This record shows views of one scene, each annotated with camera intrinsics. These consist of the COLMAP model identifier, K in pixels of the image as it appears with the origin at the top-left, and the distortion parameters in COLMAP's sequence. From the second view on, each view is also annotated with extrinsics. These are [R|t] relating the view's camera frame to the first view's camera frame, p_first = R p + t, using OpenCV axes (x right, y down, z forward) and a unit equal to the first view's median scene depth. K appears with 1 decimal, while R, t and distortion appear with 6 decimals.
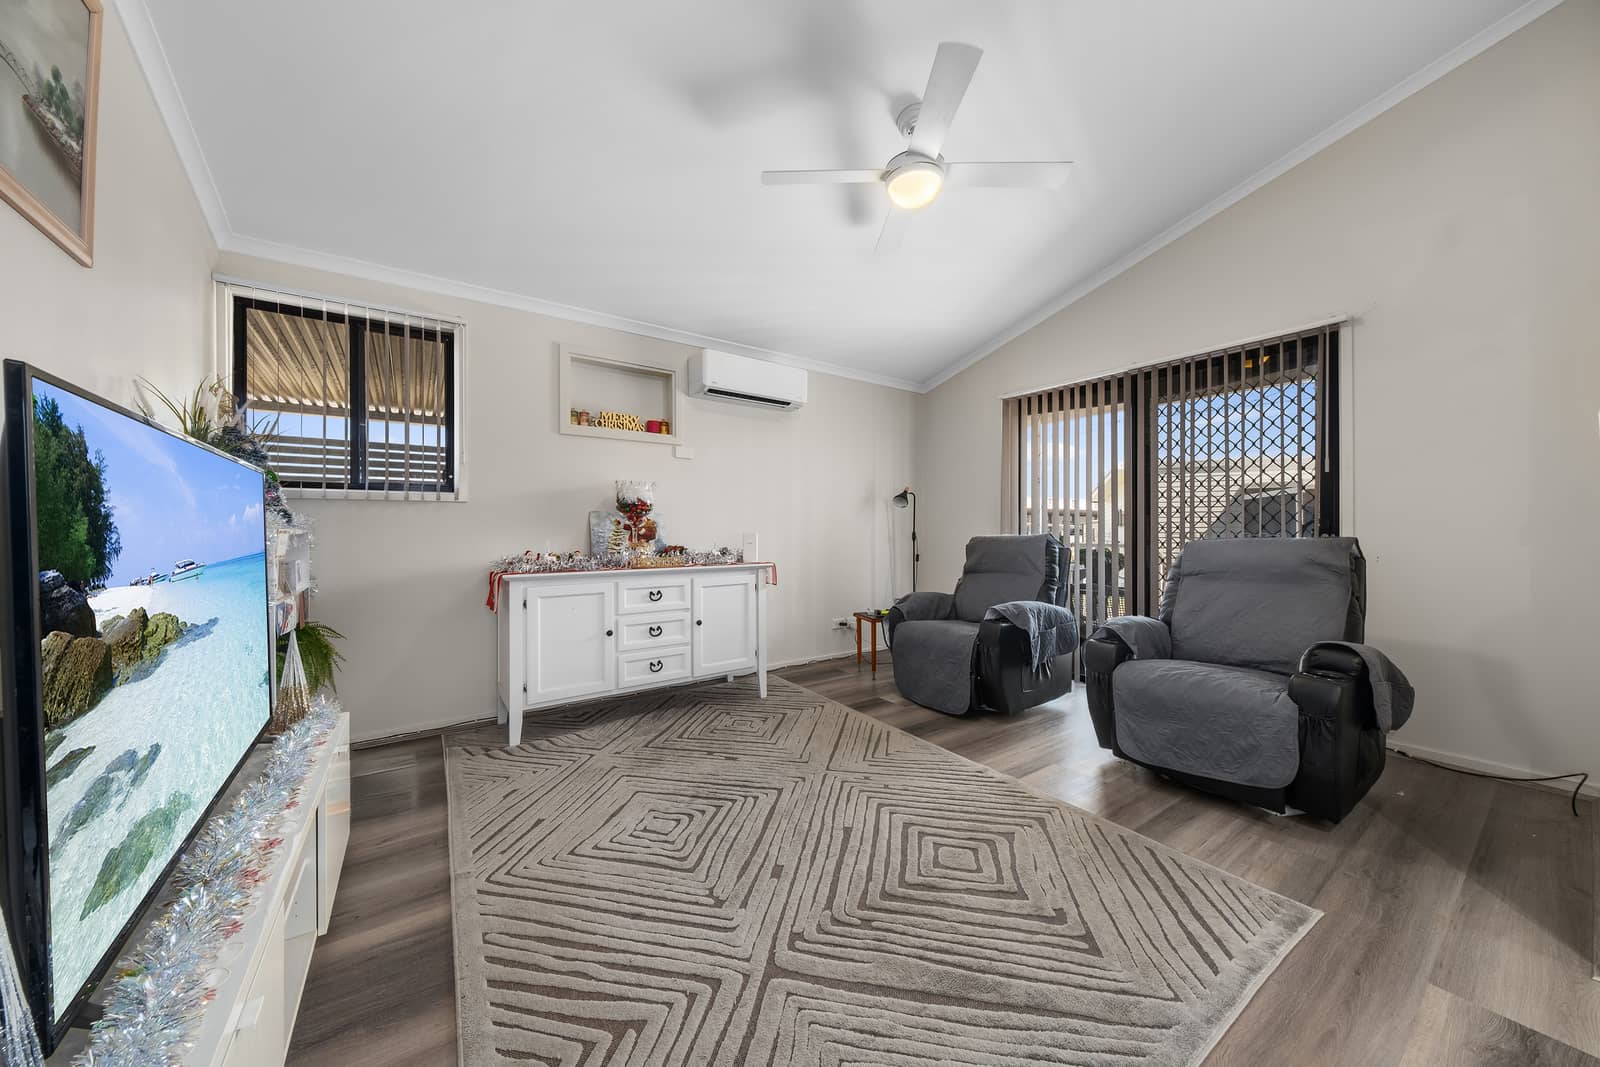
lens RADIAL K [[552.9, 0, 800.0], [0, 552.9, 533.5], [0, 0, 1]] dist [0.009292, -0.002629]
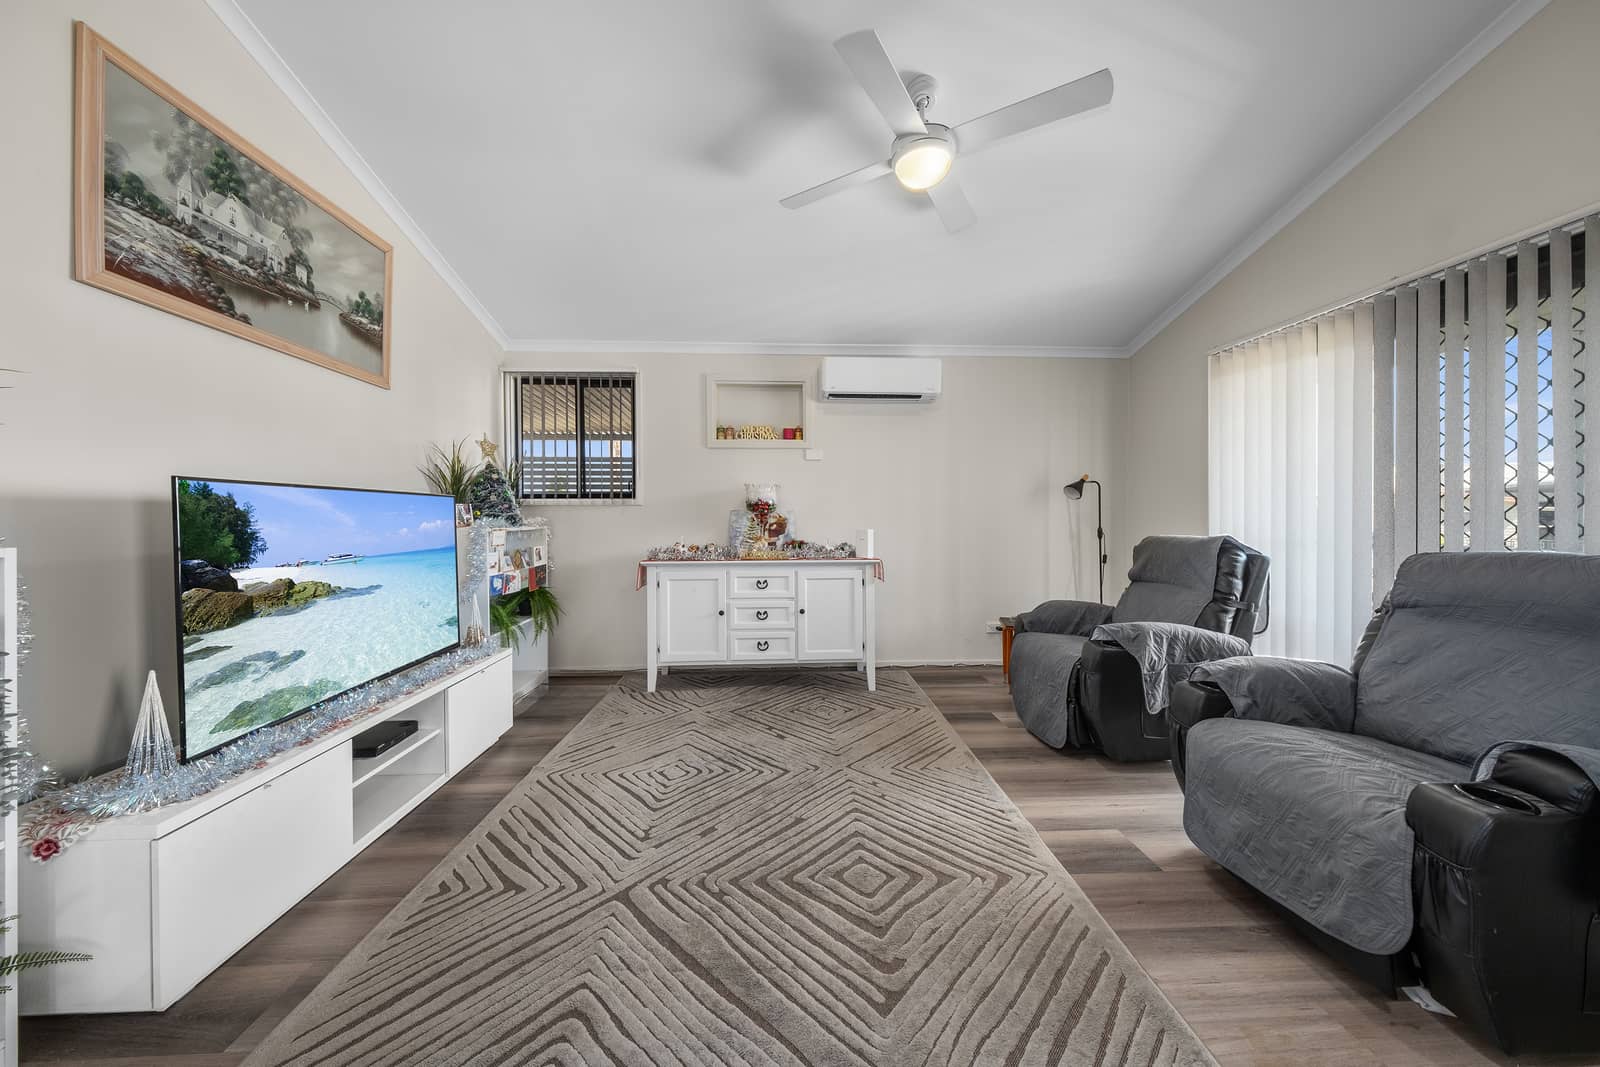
lens RADIAL K [[551.2, 0, 796.8], [0, 551.2, 523.8], [0, 0, 1]] dist [0.020547, -0.008224]
pose [[0.845484, 0.005881, -0.533968, 0.449380], [-0.001653, 0.999963, 0.008398, -0.025338], [0.533998, -0.006218, 0.845463, 0.079621]]
